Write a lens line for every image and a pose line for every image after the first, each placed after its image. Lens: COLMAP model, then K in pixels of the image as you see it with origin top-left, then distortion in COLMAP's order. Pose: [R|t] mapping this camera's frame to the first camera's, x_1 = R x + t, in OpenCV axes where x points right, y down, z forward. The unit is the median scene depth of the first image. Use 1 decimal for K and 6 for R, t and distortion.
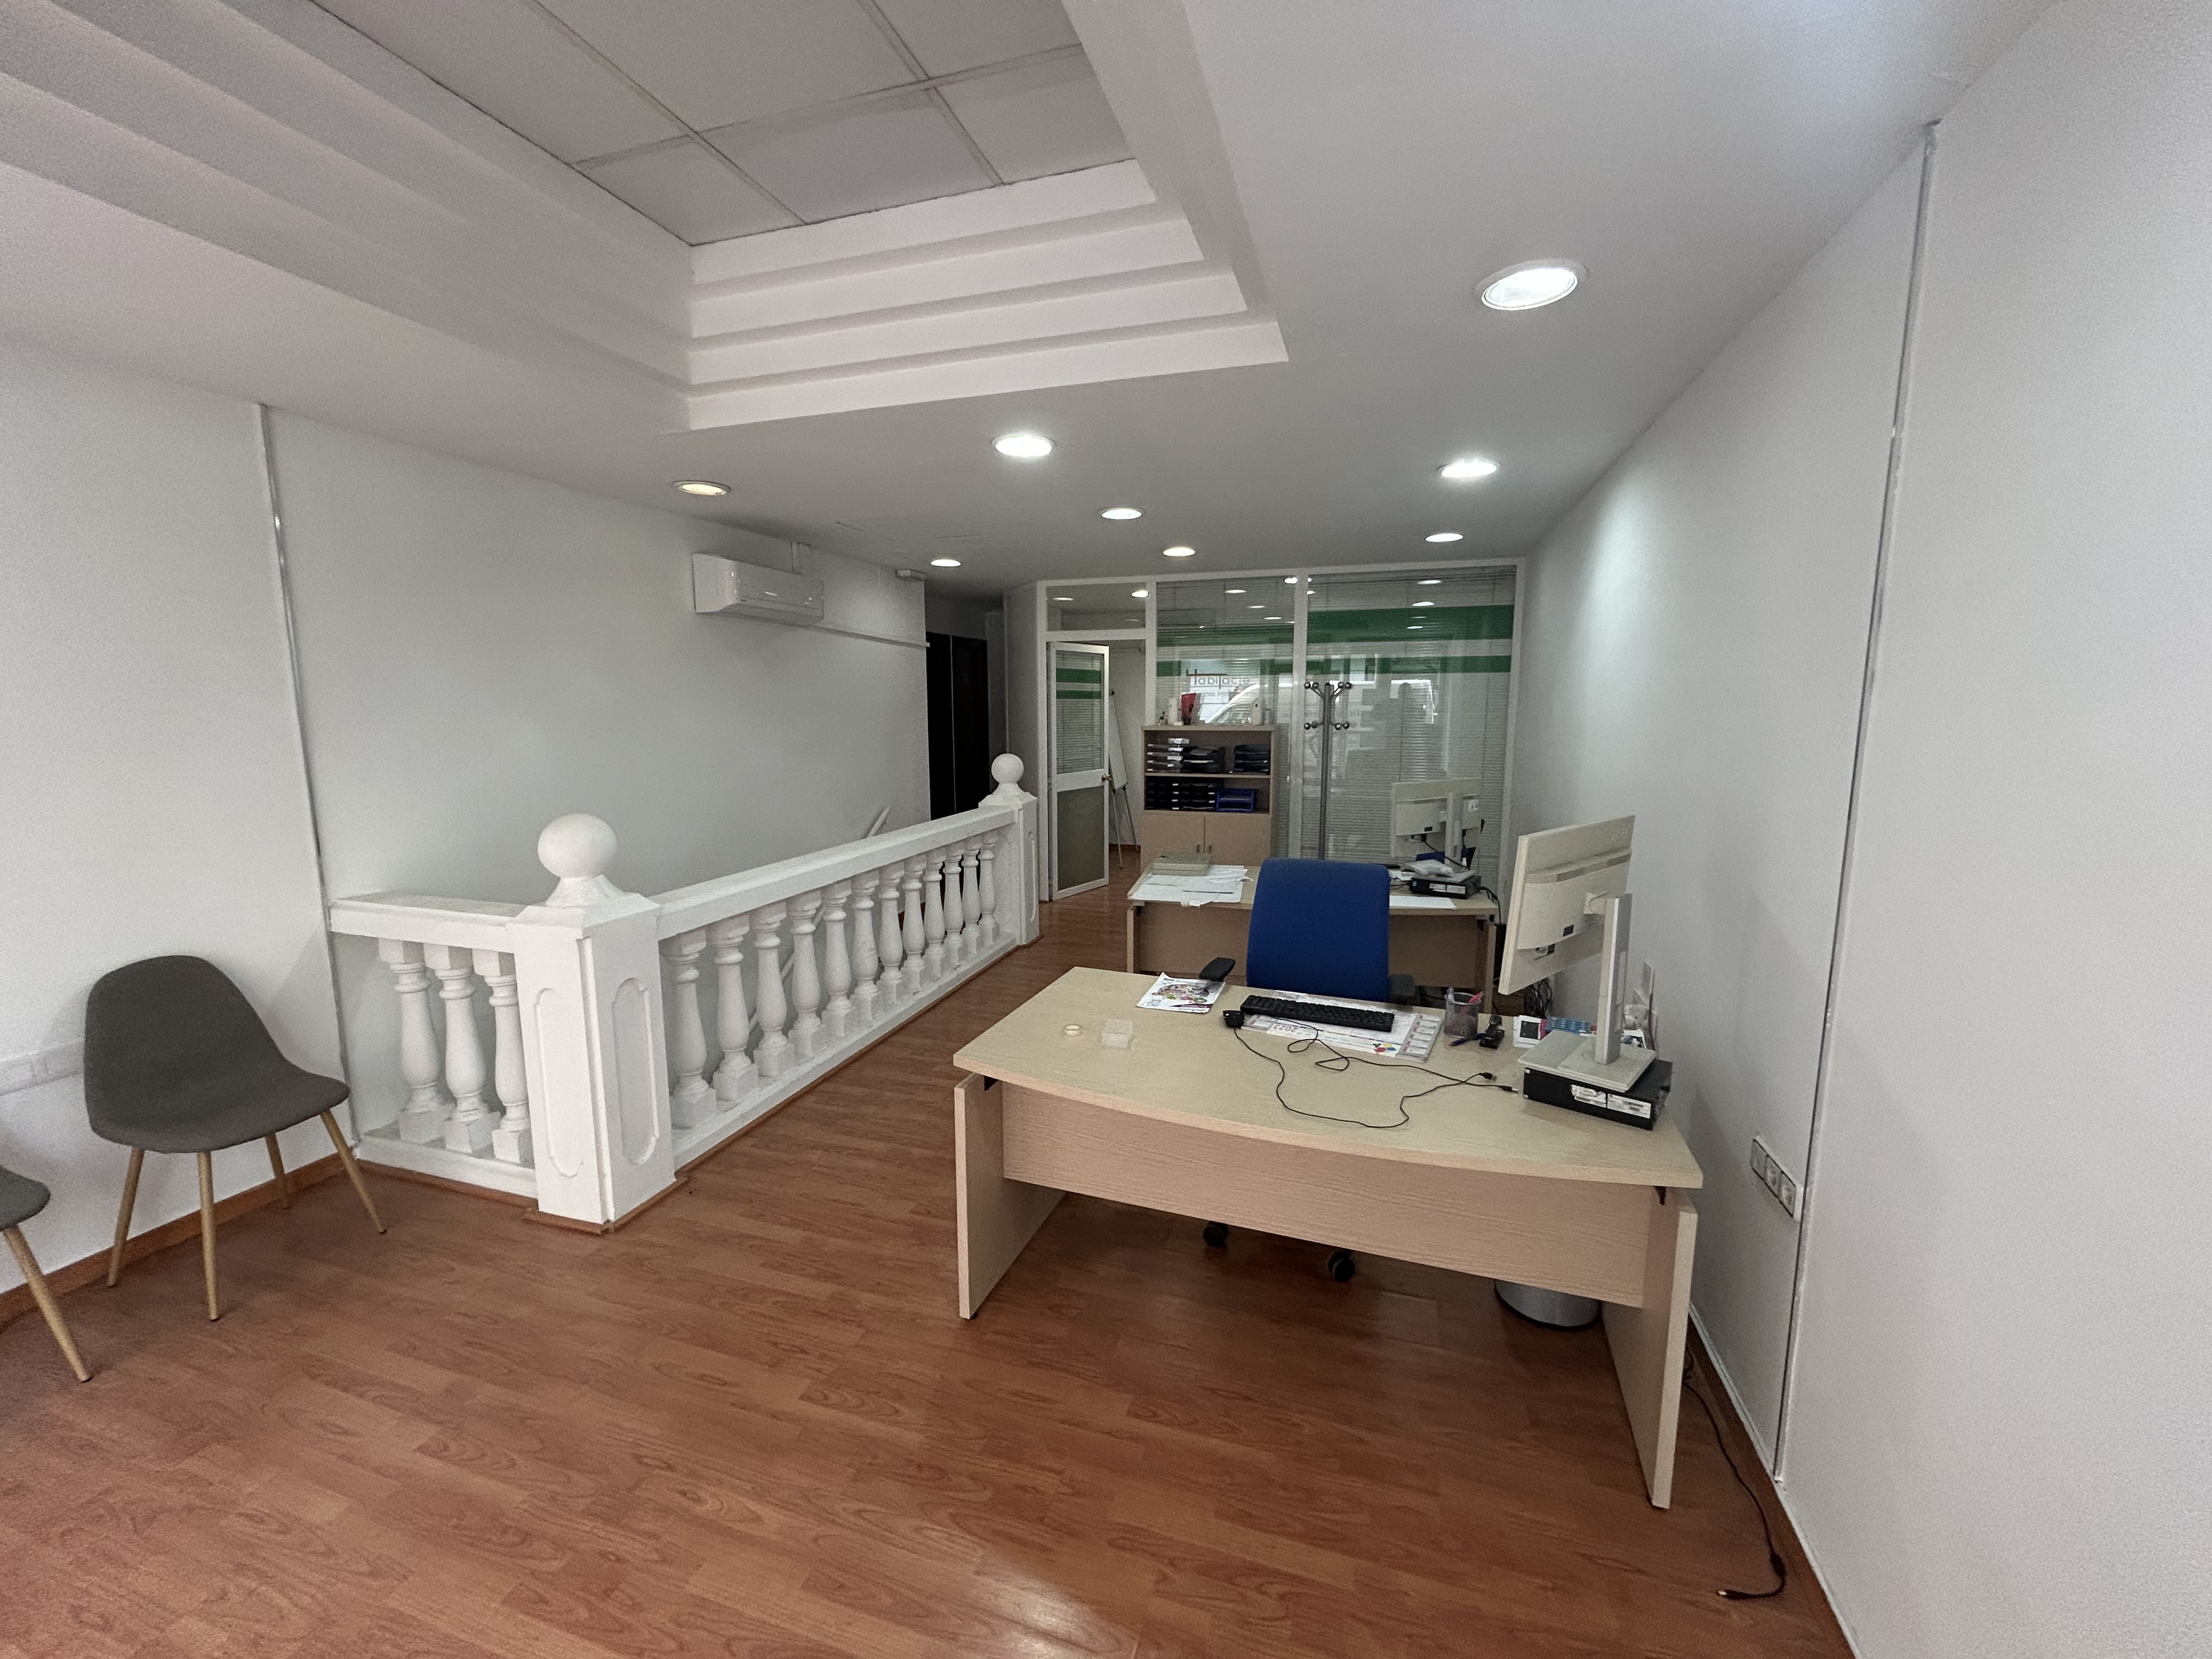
lens RADIAL K [[888.5, 0, 1102.7], [0, 888.5, 828.0], [0, 0, 1]] dist [0.000286, -0.000106]
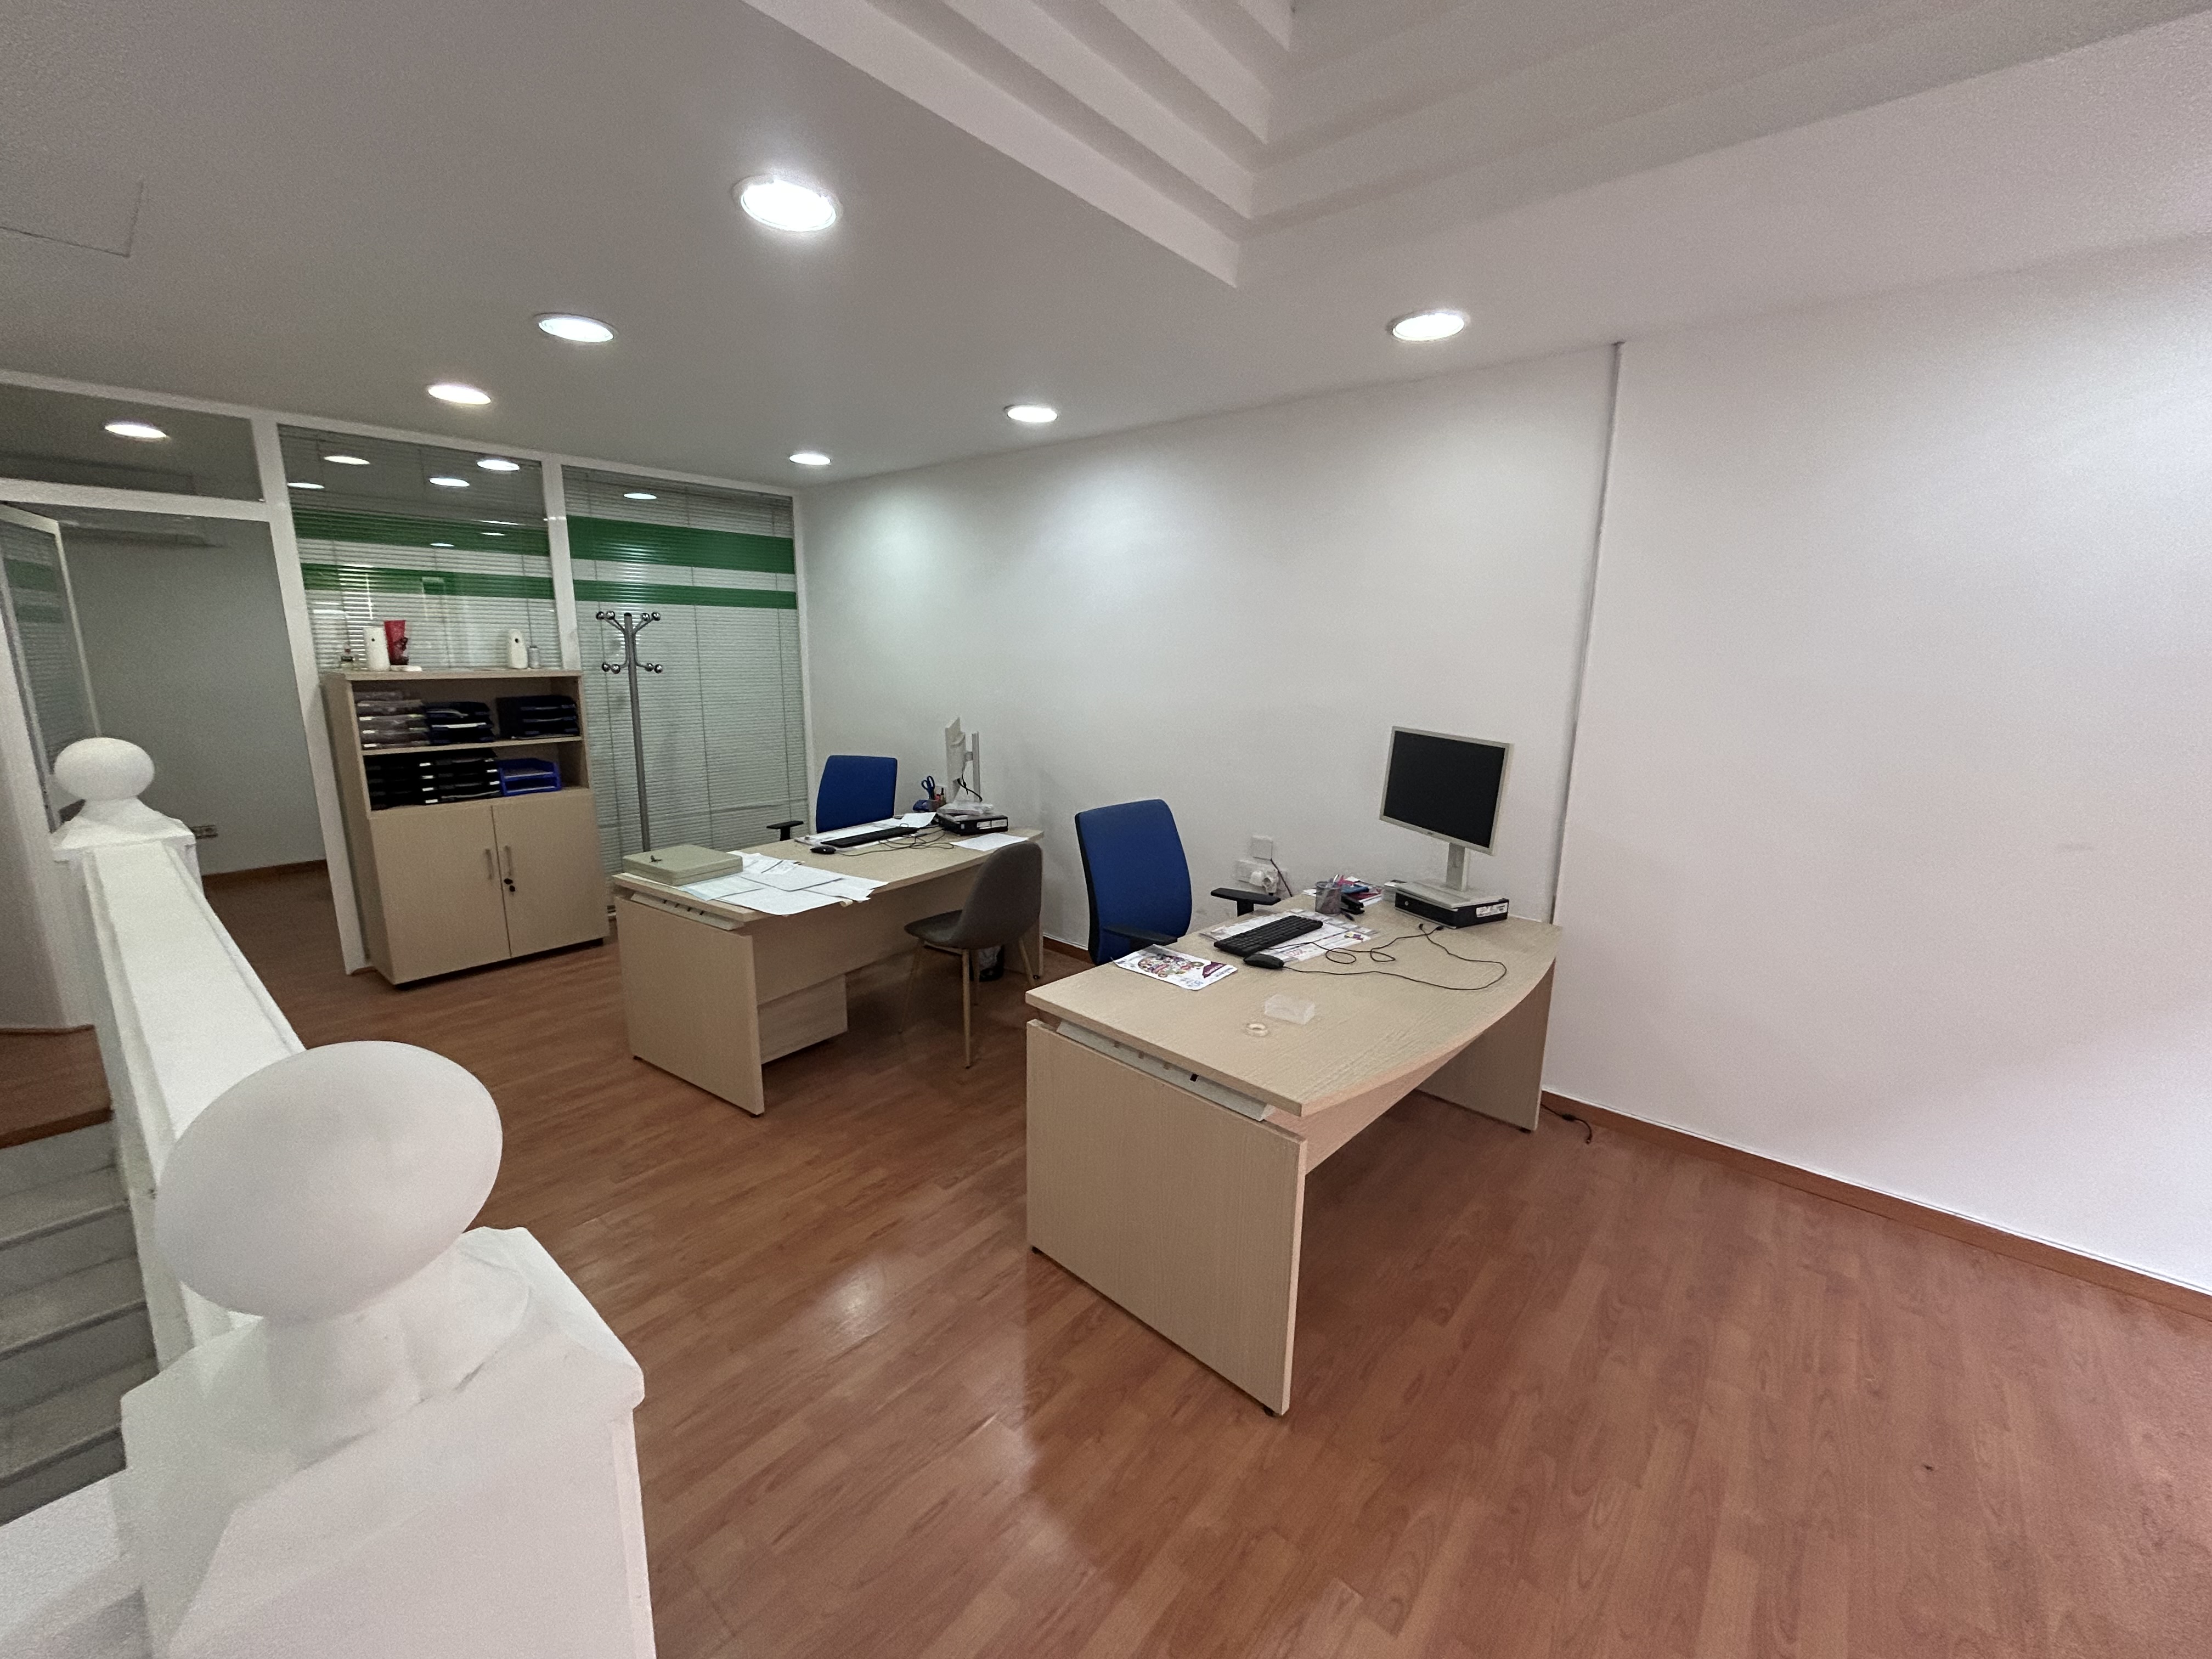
lens RADIAL K [[889.9, 0, 1100.8], [0, 889.9, 826.6], [0, 0, 1]] dist [-0.010661, 0.008060]
pose [[0.384952, -0.178282, 0.905554, -0.529960], [0.115555, 0.982755, 0.144359, -0.067921], [-0.915674, 0.049070, 0.398915, 0.498250]]
